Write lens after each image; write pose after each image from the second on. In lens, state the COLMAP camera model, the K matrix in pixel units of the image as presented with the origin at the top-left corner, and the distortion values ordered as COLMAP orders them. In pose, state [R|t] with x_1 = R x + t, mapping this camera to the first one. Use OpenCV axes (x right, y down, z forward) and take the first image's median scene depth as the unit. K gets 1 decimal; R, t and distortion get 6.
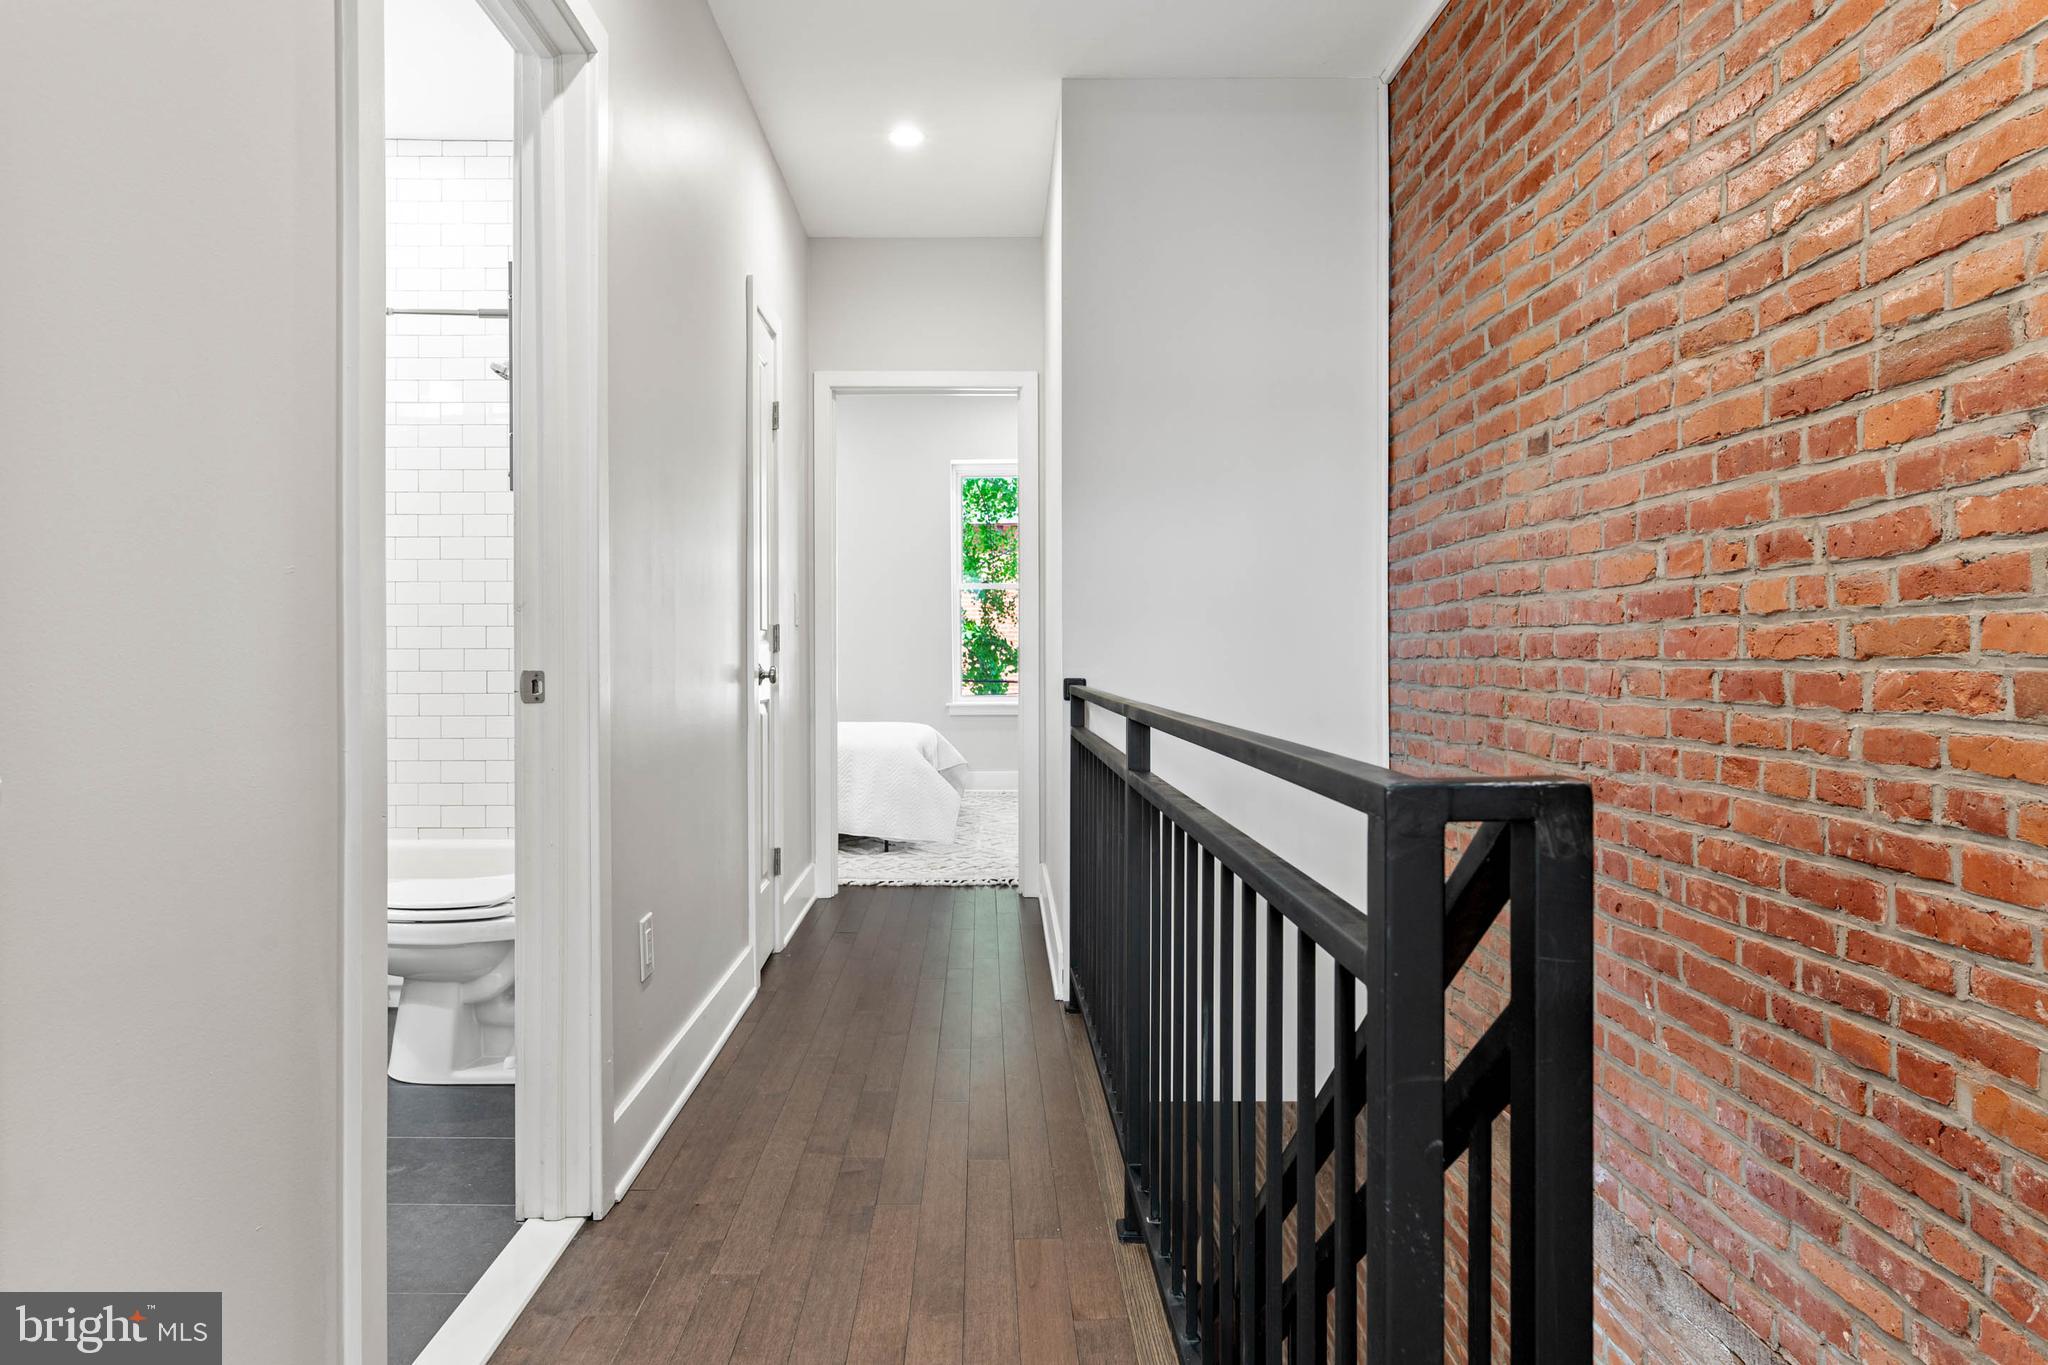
lens RADIAL K [[1172.3, 0, 1021.4], [0, 1172.3, 686.0], [0, 0, 1]] dist [-0.000628, -0.000060]
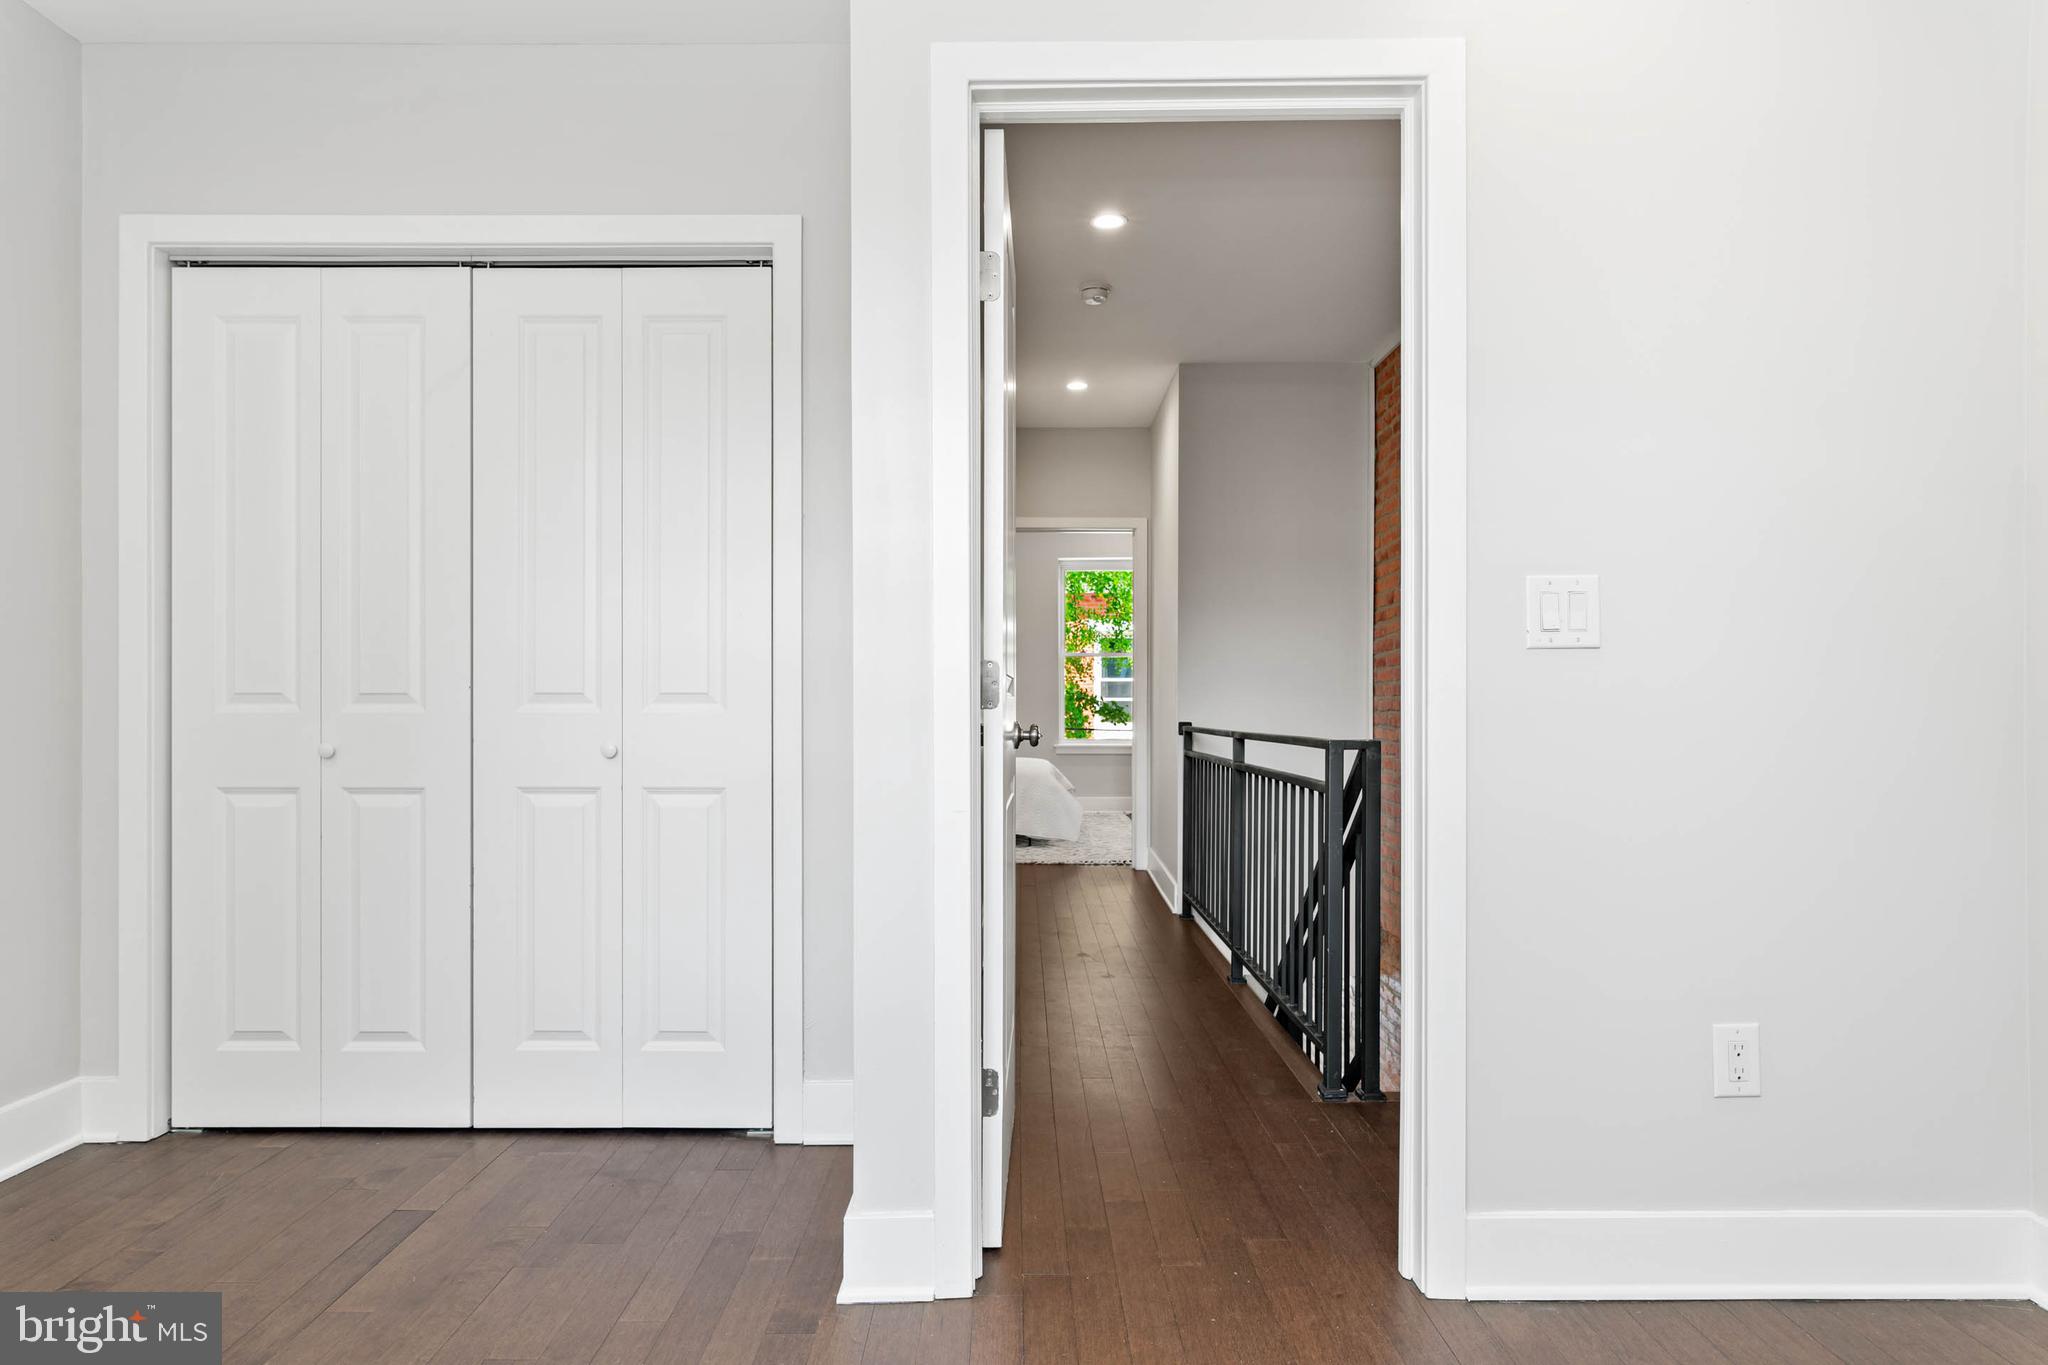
lens RADIAL K [[1172.3, 0, 1021.4], [0, 1172.3, 686.0], [0, 0, 1]] dist [-0.000628, -0.000060]
pose [[0.999344, 0.012447, -0.034015, -0.647758], [-0.014007, 0.998842, -0.046025, 0.121097], [0.033403, 0.046472, 0.998361, -3.363813]]
